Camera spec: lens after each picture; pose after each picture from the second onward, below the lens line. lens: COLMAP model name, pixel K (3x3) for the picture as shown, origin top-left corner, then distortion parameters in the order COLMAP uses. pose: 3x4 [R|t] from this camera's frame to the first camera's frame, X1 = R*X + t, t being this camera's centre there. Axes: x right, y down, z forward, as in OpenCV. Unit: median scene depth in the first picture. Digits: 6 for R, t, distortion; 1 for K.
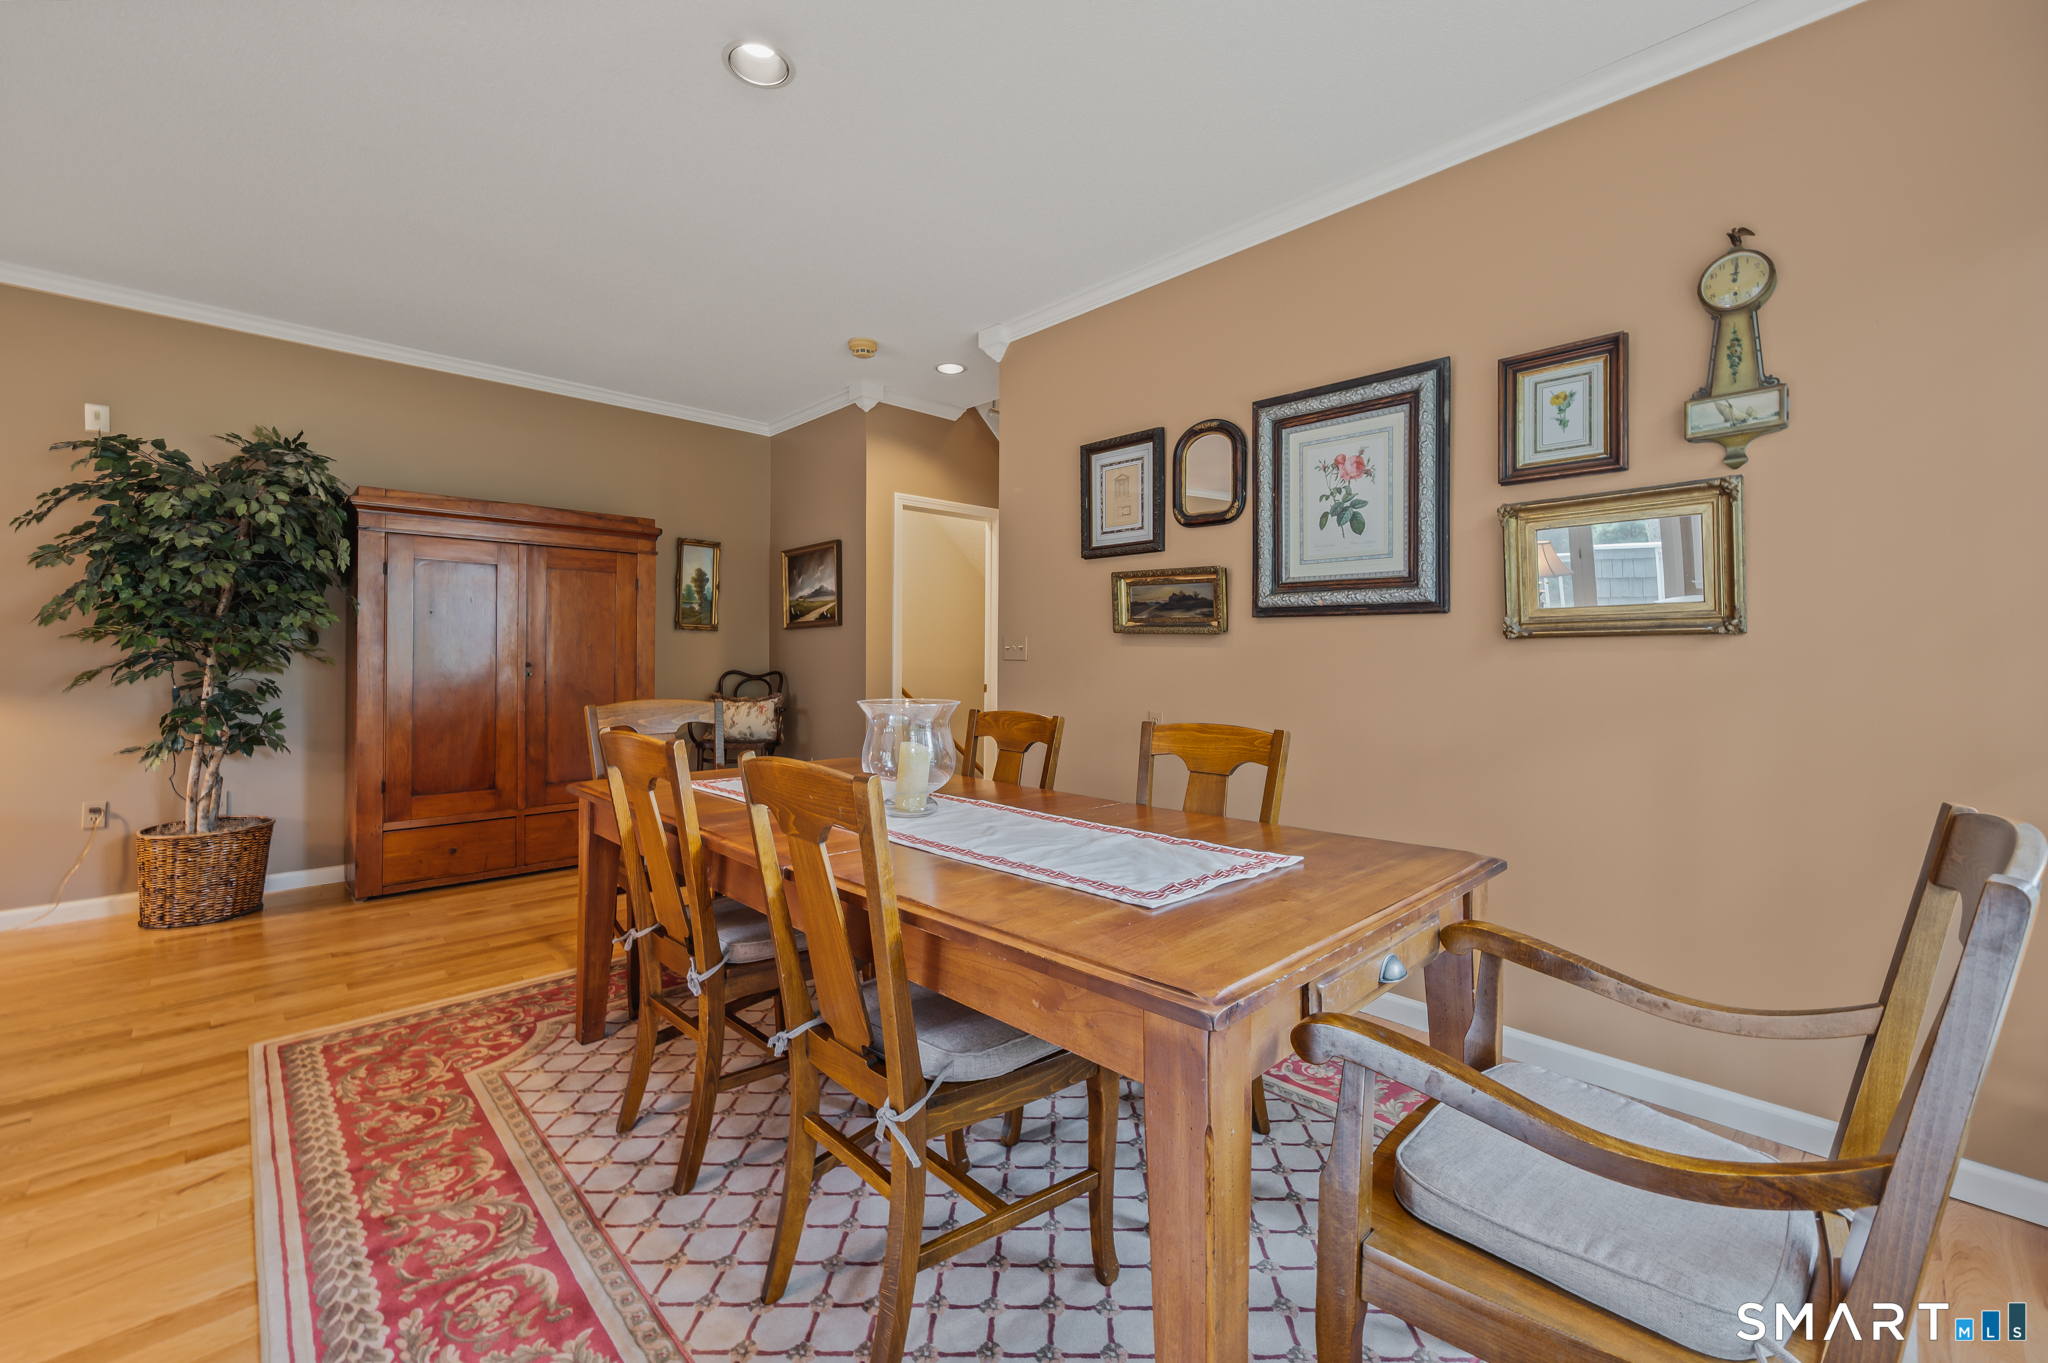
lens RADIAL K [[839.8, 0, 1018.7], [0, 839.8, 651.8], [0, 0, 1]] dist [0.000536, -0.000043]
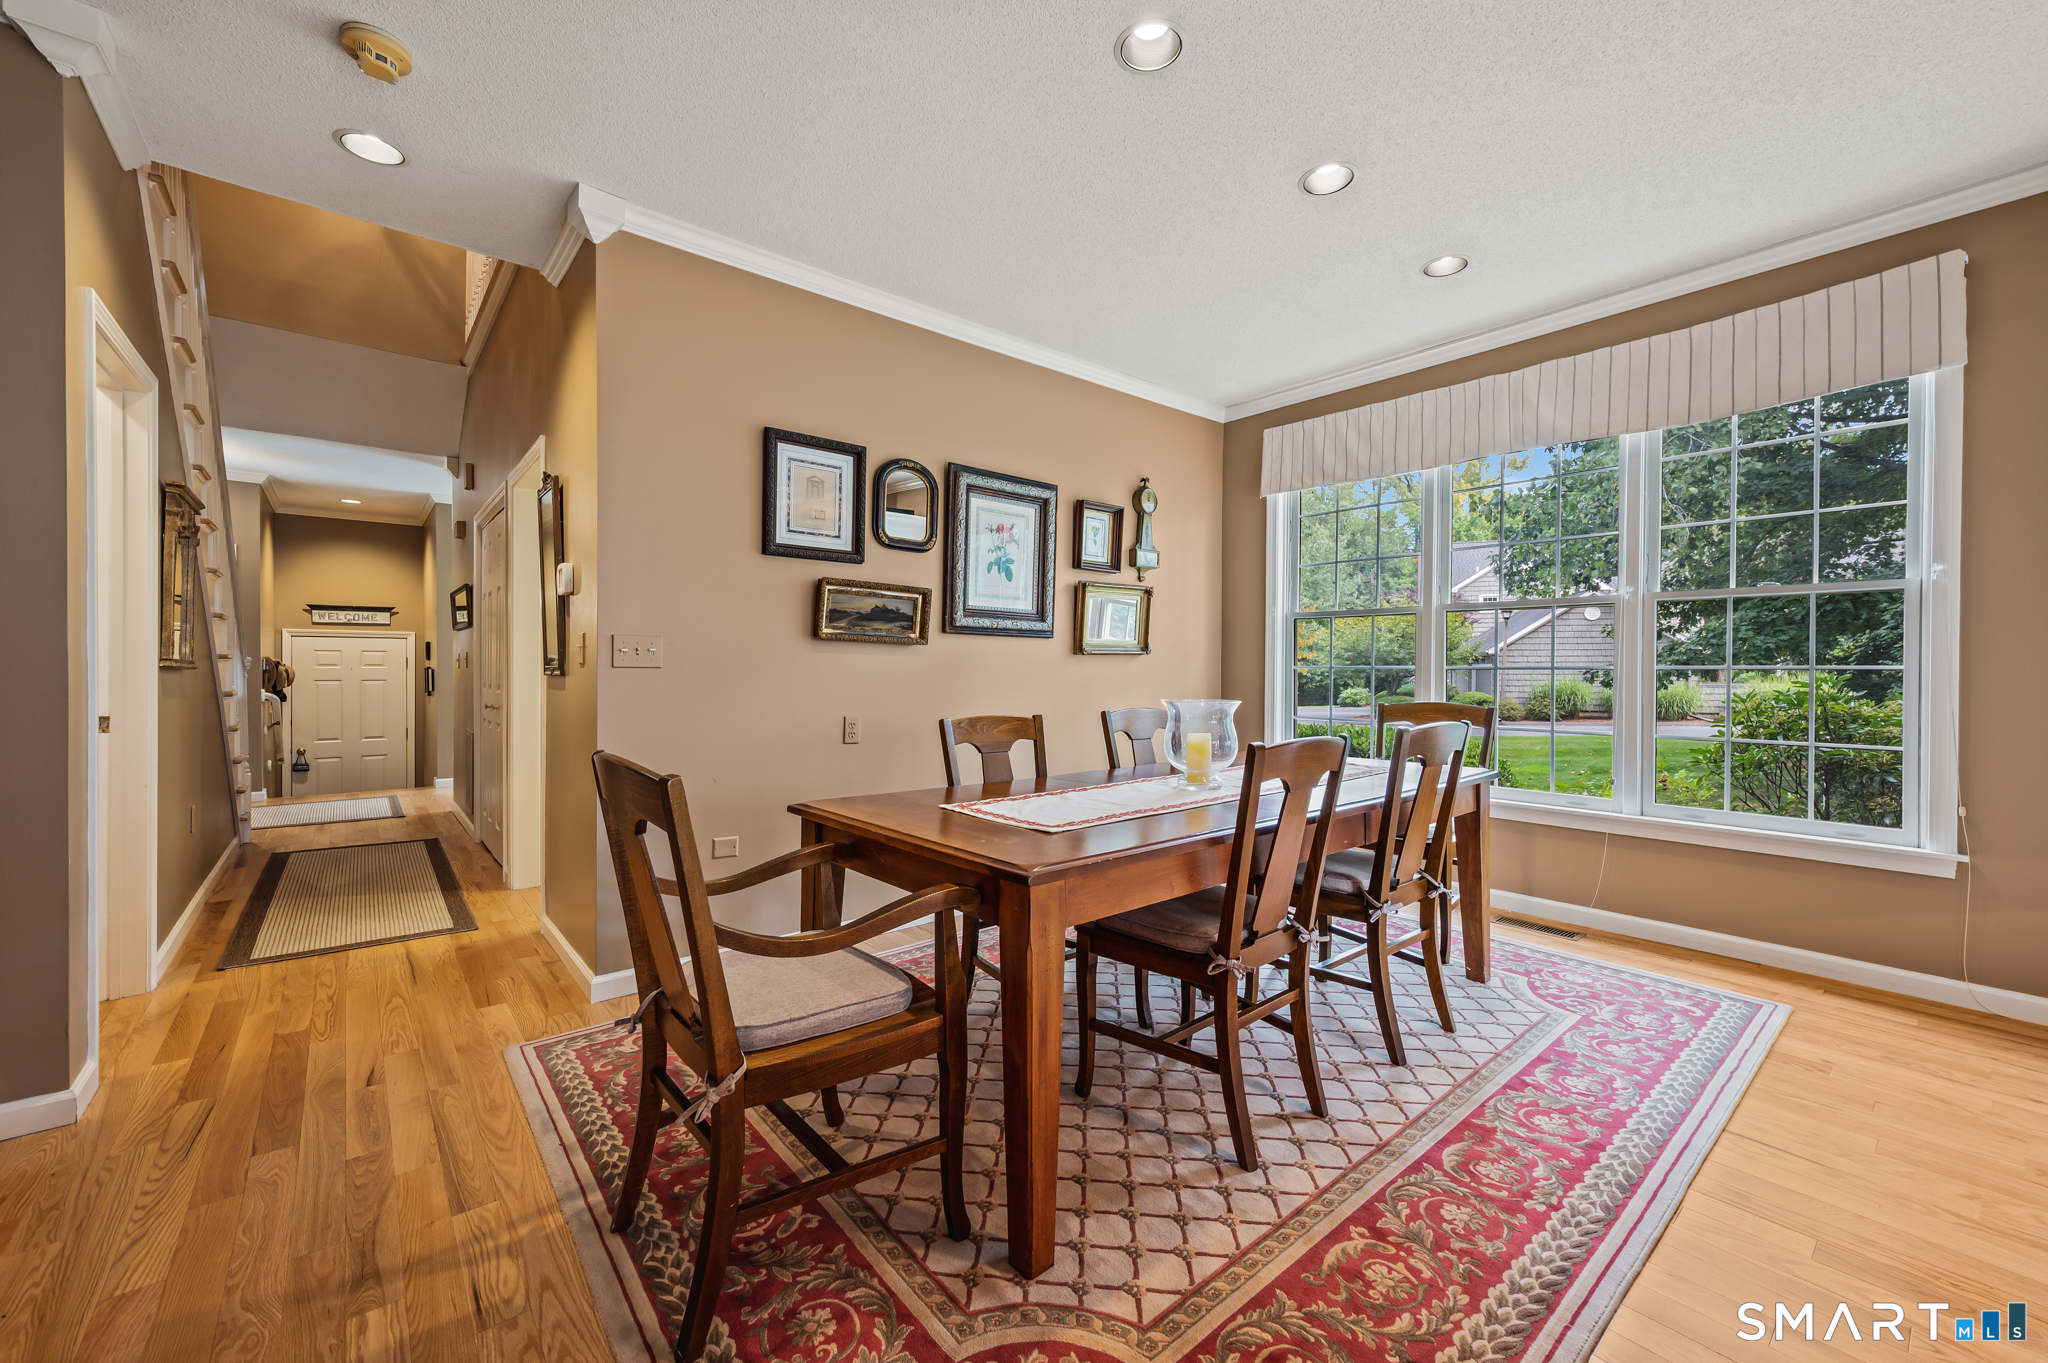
lens RADIAL K [[812.4, 0, 1031.8], [0, 812.4, 671.8], [0, 0, 1]] dist [0.001601, 0.000024]
pose [[0.052443, -0.009019, 0.998583, -1.023565], [-0.011021, 0.999893, 0.009610, 0.004723], [-0.998563, -0.011509, 0.052338, 0.885840]]
